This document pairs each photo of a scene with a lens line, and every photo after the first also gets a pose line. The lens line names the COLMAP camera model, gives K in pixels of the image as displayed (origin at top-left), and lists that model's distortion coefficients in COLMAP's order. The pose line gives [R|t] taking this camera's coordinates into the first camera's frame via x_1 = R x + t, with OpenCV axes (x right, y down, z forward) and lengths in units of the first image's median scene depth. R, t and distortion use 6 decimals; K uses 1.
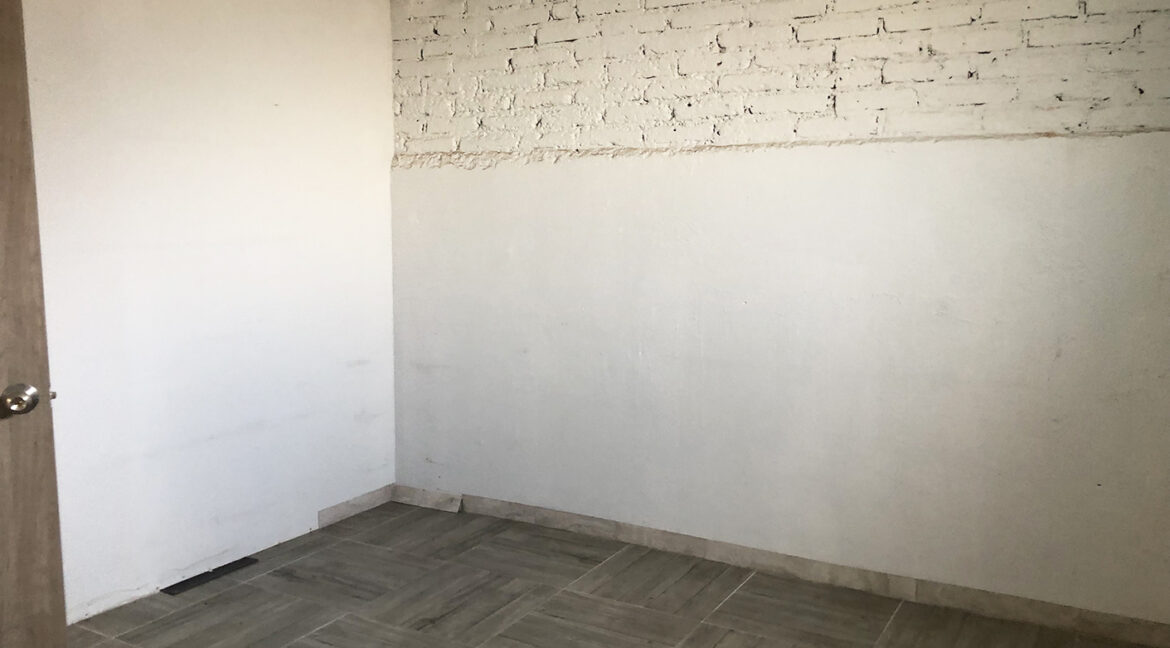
lens RADIAL K [[955.1, 0, 585.1], [0, 955.1, 332.3], [0, 0, 1]] dist [0.008328, 0.005512]
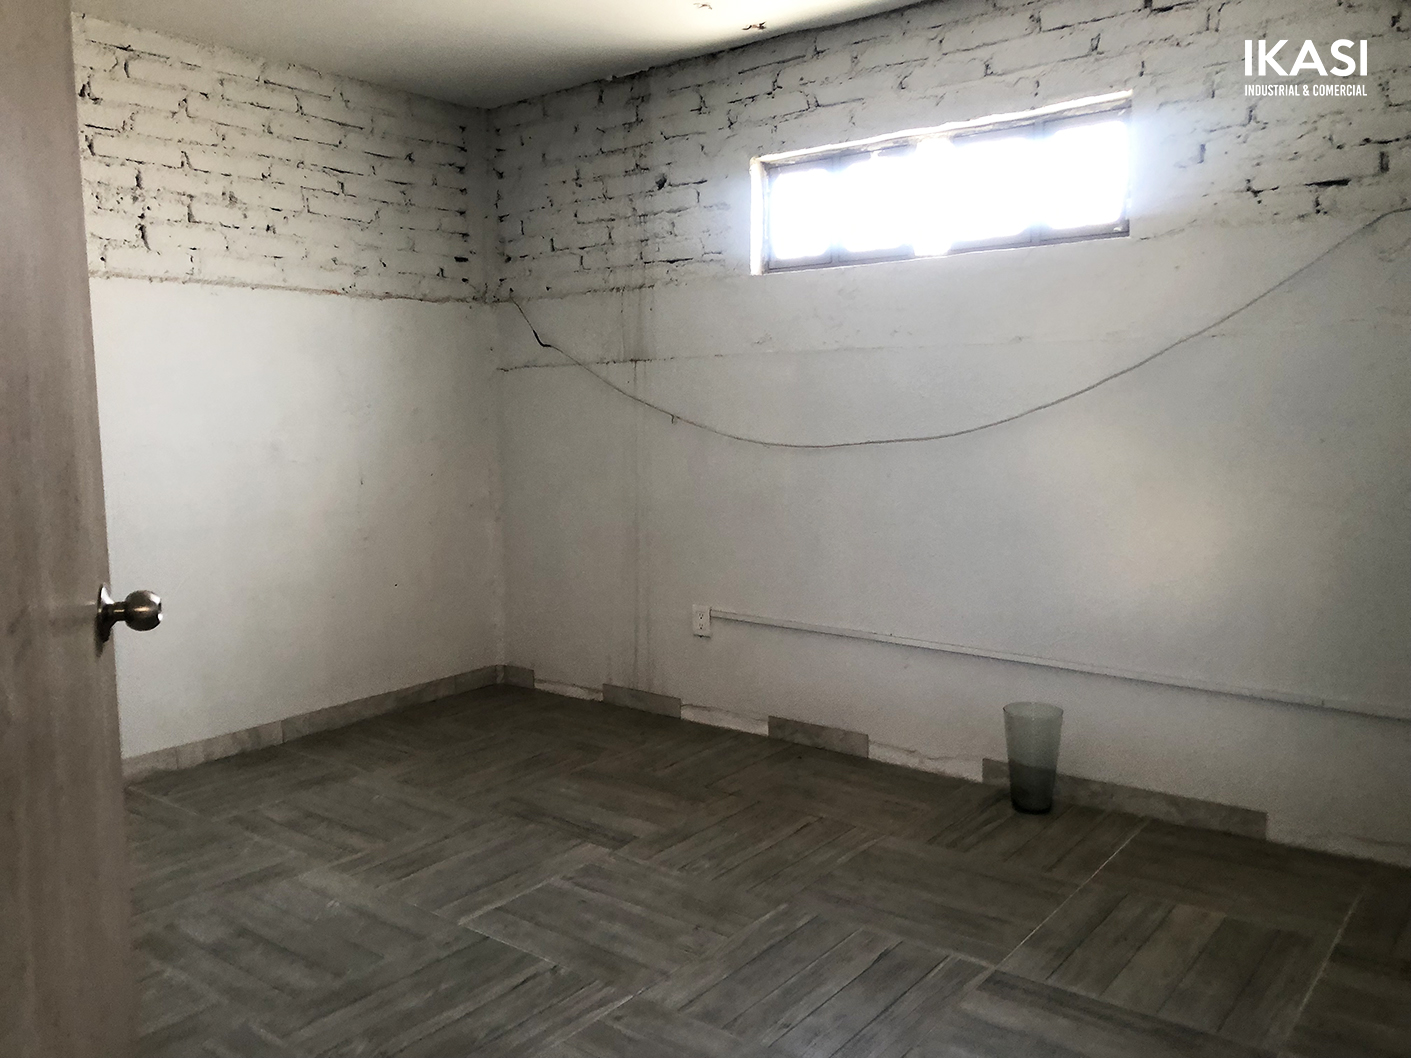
lens RADIAL K [[1156.1, 0, 705.5], [0, 1156.1, 523.2], [0, 0, 1]] dist [0.057809, 0.010560]
pose [[0.140936, -0.112845, 0.983566, -0.810122], [0.136055, 0.986264, 0.093659, -0.002988], [-0.980625, 0.120620, 0.154353, 0.354081]]
